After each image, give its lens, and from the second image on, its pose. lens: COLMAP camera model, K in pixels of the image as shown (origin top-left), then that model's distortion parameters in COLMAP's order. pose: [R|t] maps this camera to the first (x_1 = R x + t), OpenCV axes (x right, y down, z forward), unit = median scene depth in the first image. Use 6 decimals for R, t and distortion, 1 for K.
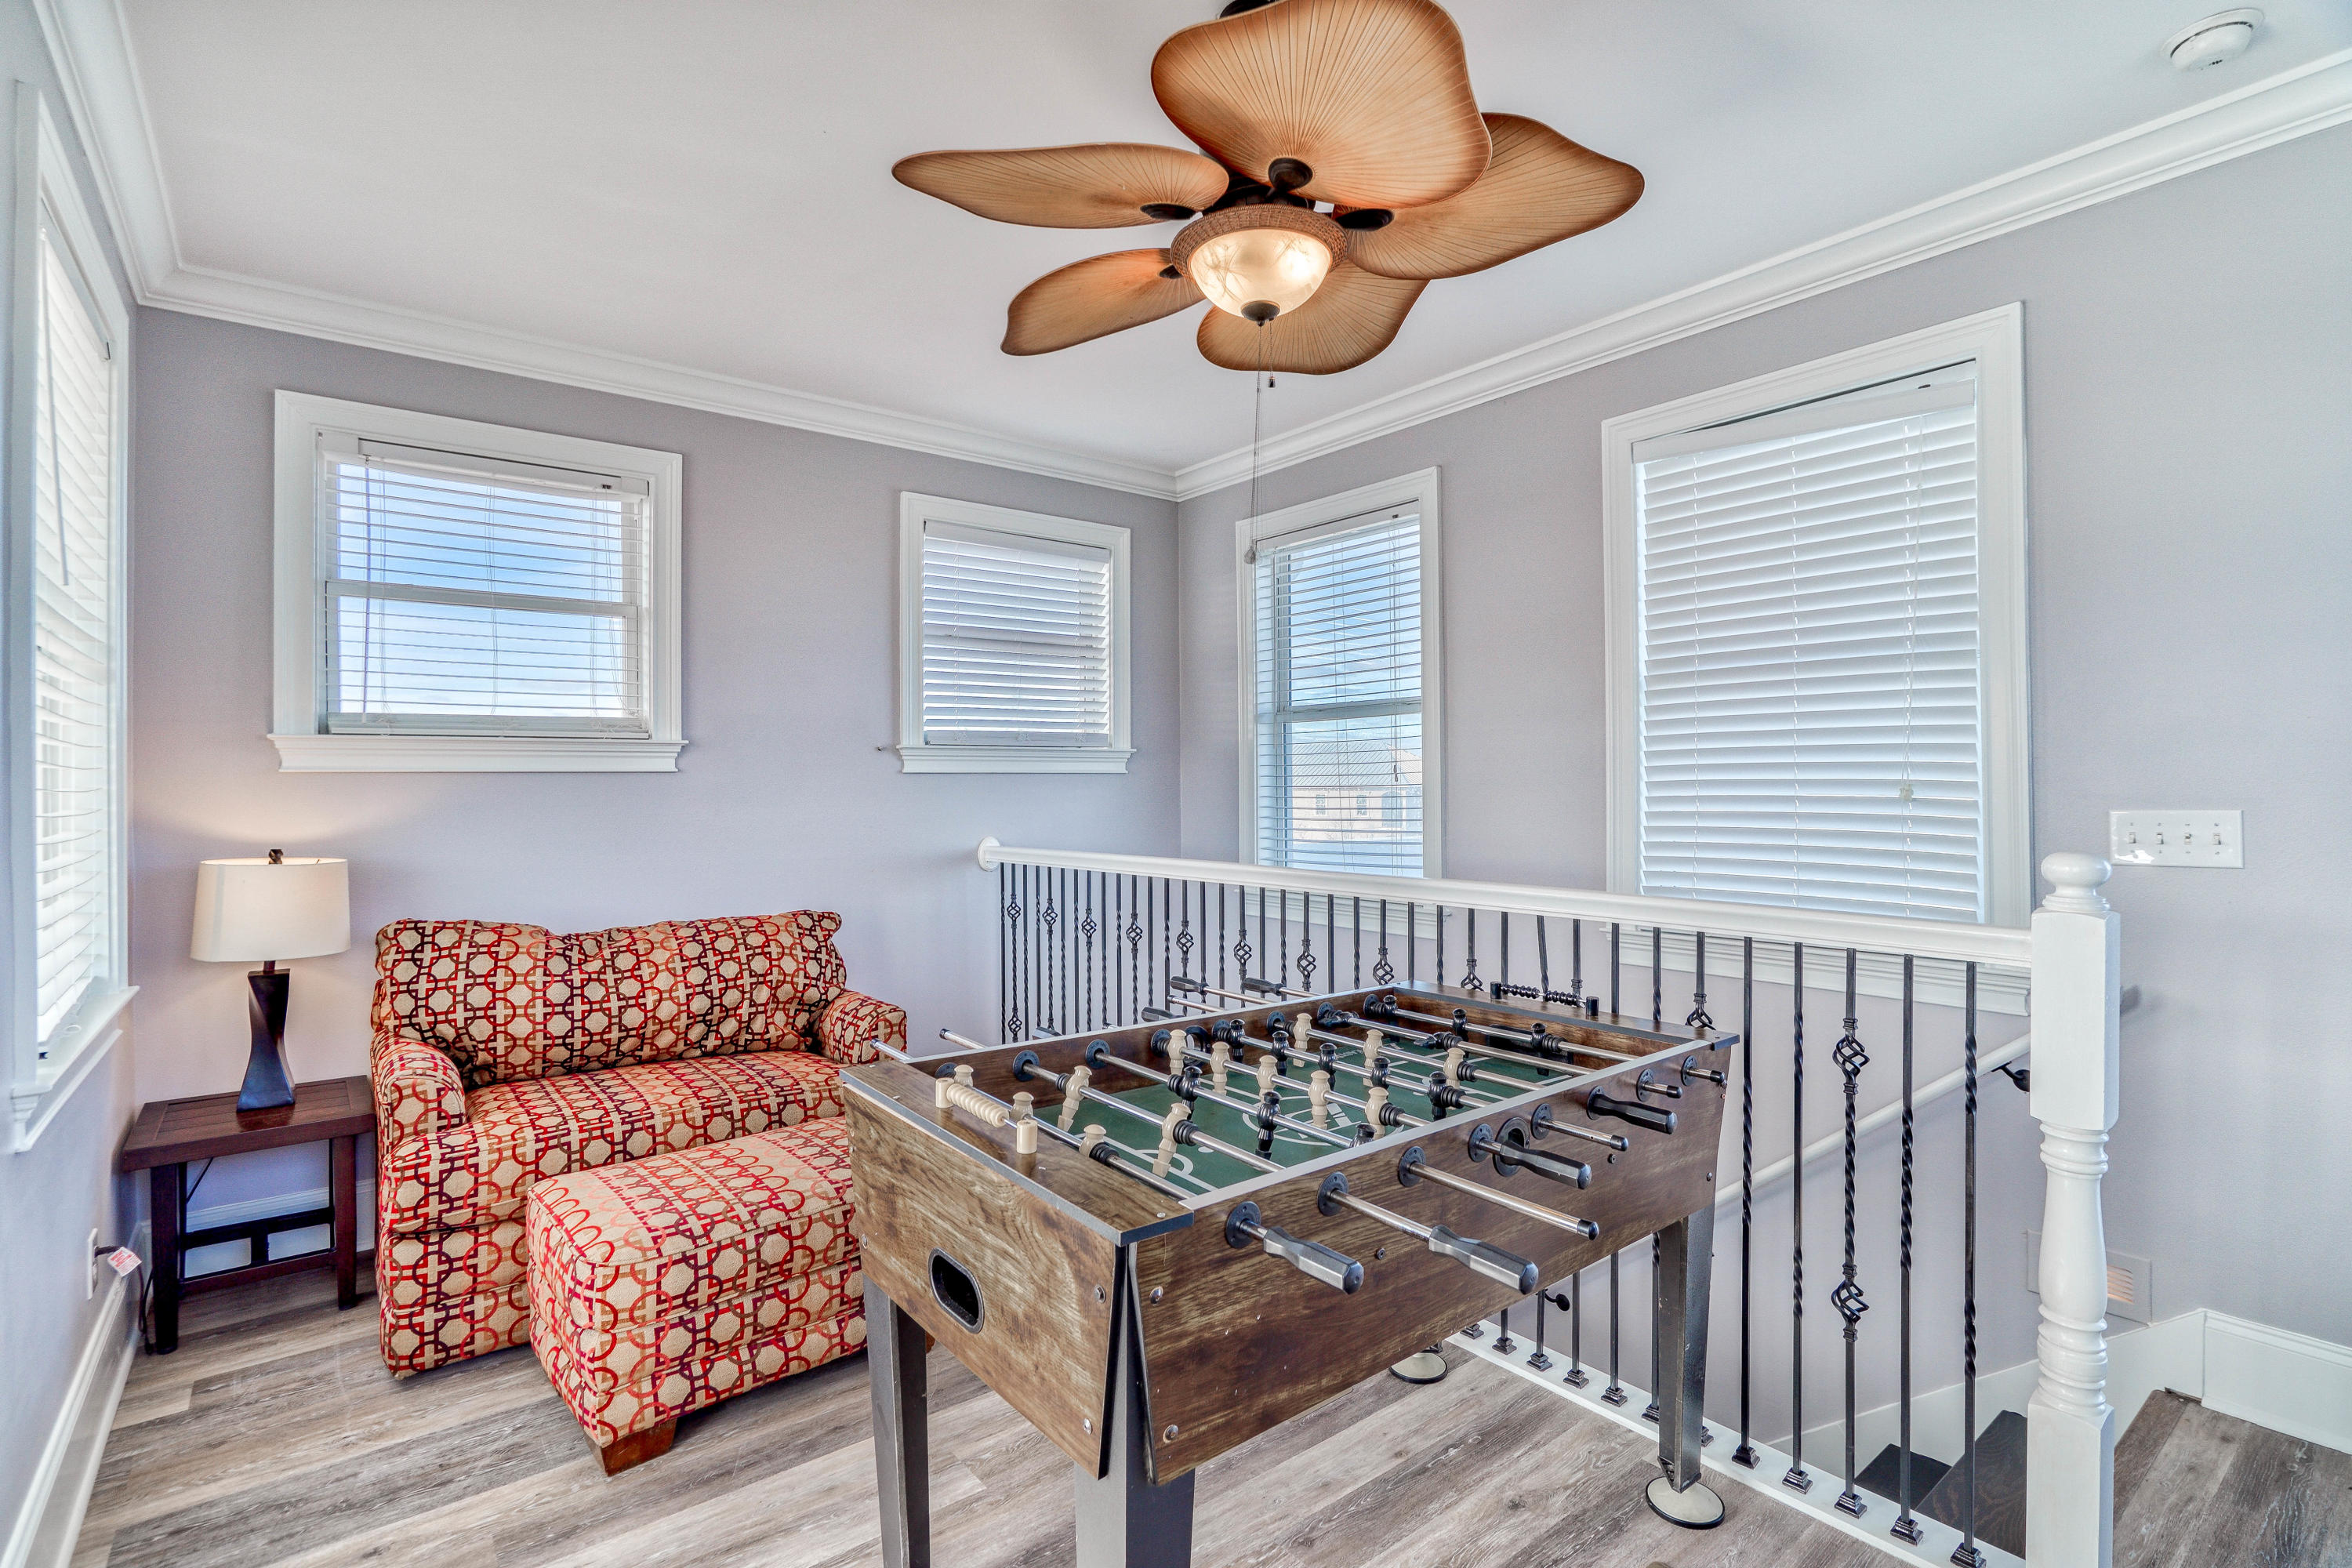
lens RADIAL K [[1113.5, 0, 1171.8], [0, 1113.5, 790.9], [0, 0, 1]] dist [-0.001478, 0.000865]
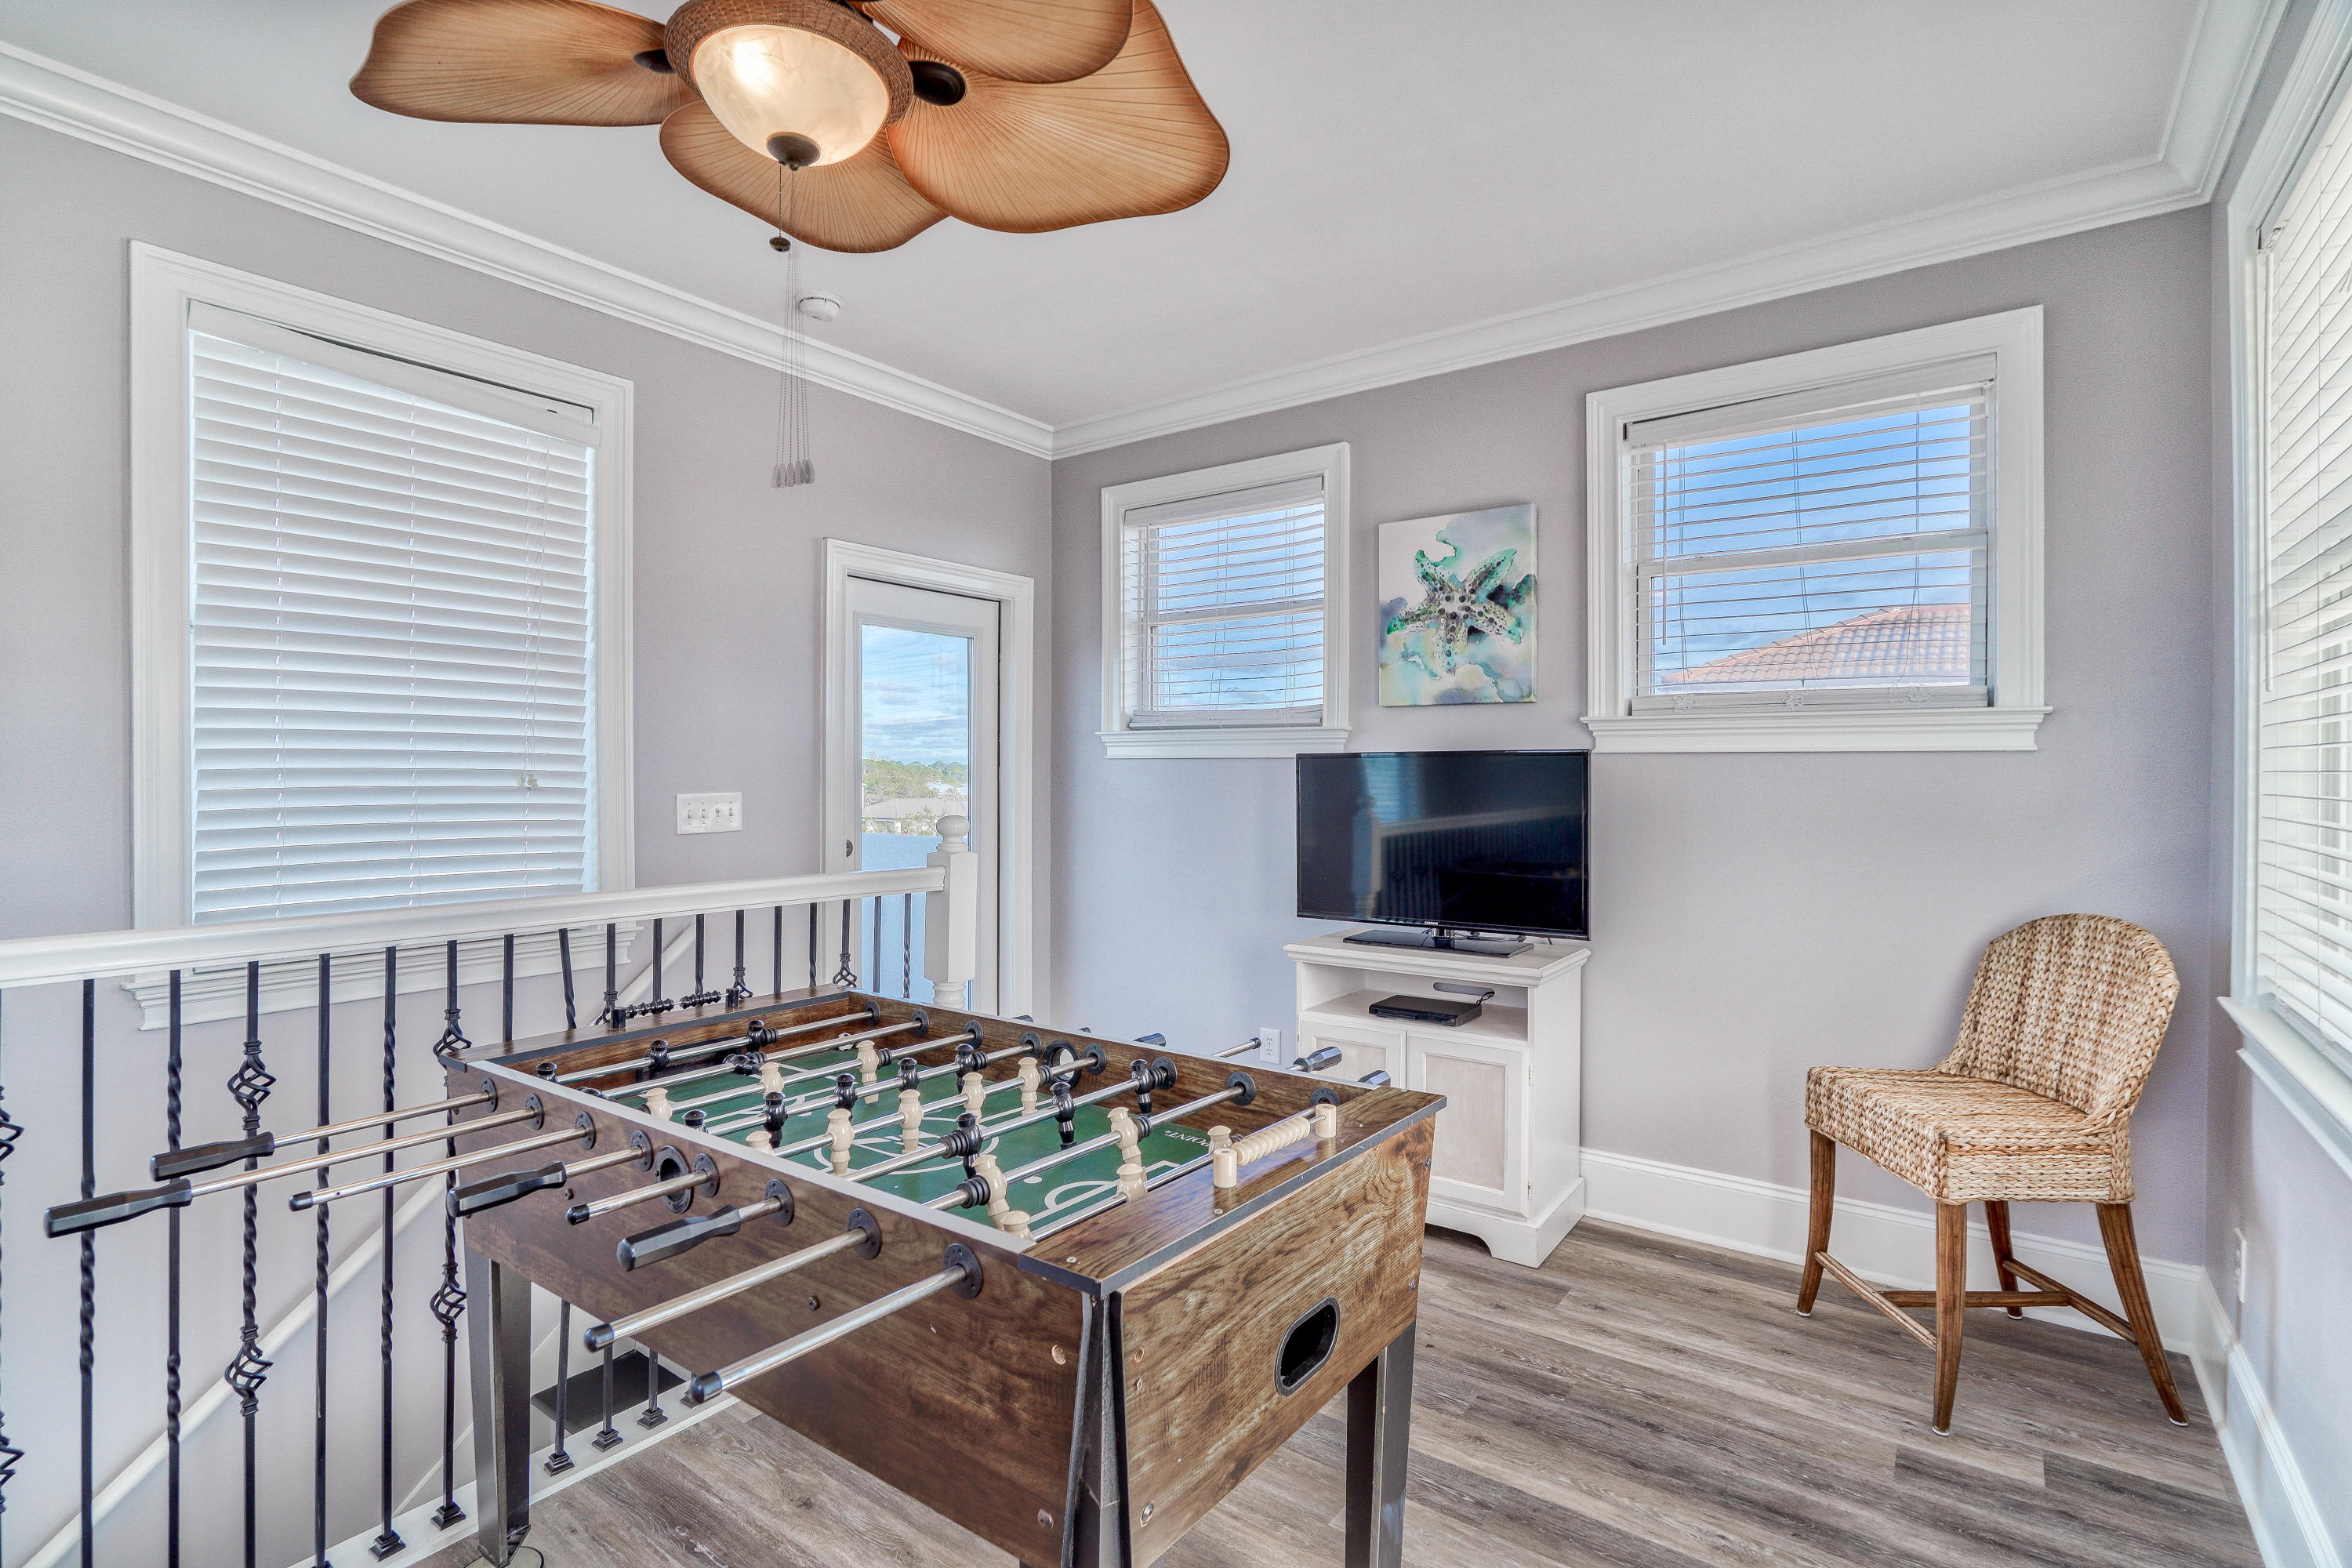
lens RADIAL K [[1096.2, 0, 1175.8], [0, 1096.2, 768.2], [0, 0, 1]] dist [-0.025815, 0.006349]
pose [[-0.267809, 0.012661, 0.963389, -0.537205], [0.006091, 0.999916, -0.011448, 0.004604], [-0.963453, 0.002802, -0.267863, 0.721507]]
